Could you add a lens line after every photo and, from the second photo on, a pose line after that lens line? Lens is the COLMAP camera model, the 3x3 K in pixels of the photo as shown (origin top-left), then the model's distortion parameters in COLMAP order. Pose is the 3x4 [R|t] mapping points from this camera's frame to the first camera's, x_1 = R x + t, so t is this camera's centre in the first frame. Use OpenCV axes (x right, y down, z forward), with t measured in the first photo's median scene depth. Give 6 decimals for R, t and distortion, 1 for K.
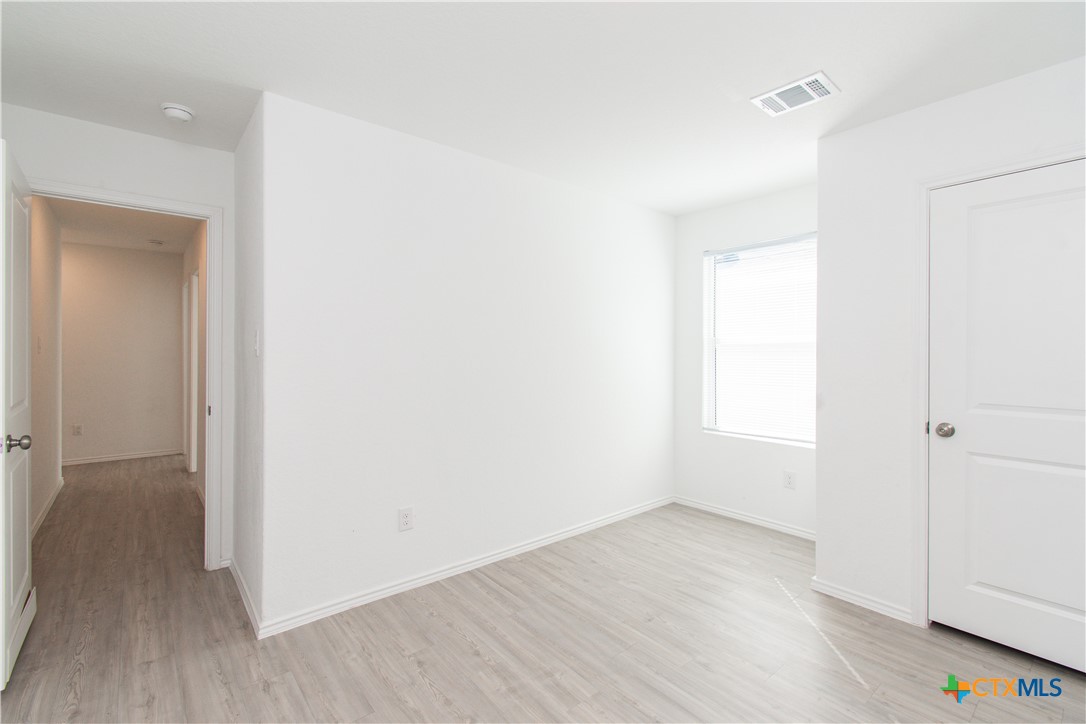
lens RADIAL K [[484.3, 0, 534.3], [0, 484.3, 356.4], [0, 0, 1]] dist [0.004765, -0.000732]
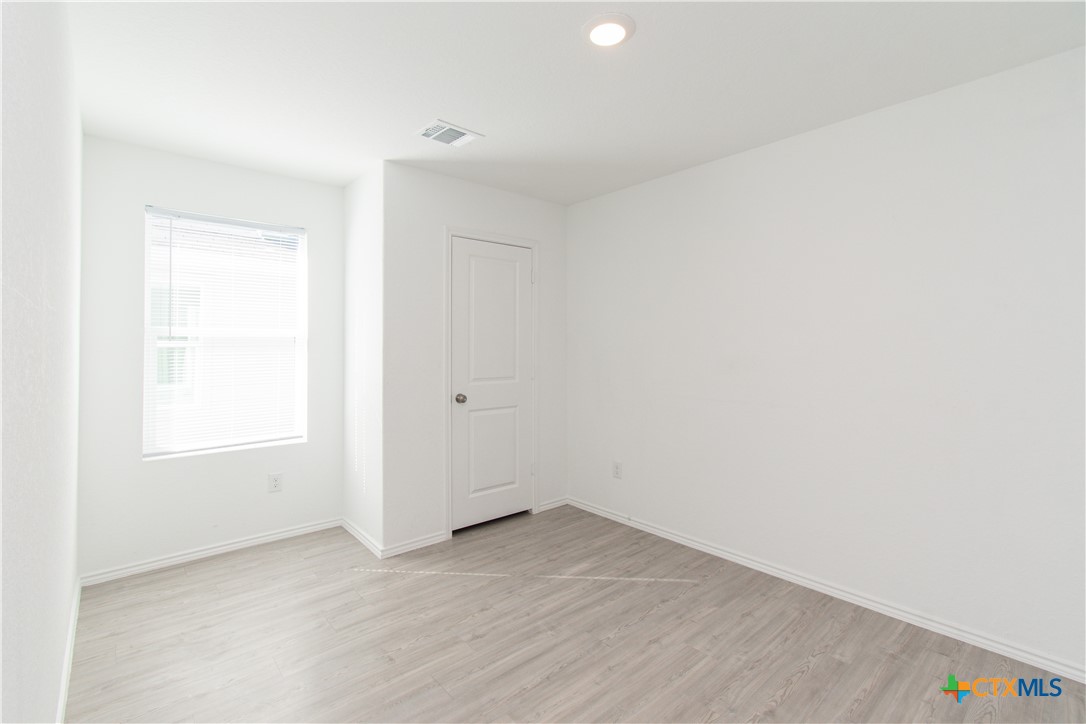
lens RADIAL K [[484.3, 0, 539.0], [0, 484.3, 345.9], [0, 0, 1]] dist [0.004765, -0.000732]
pose [[-0.020164, -0.003938, 0.999789, -0.621616], [0.009243, 0.999949, 0.004125, -0.014700], [-0.999754, 0.009324, -0.020127, 0.742825]]
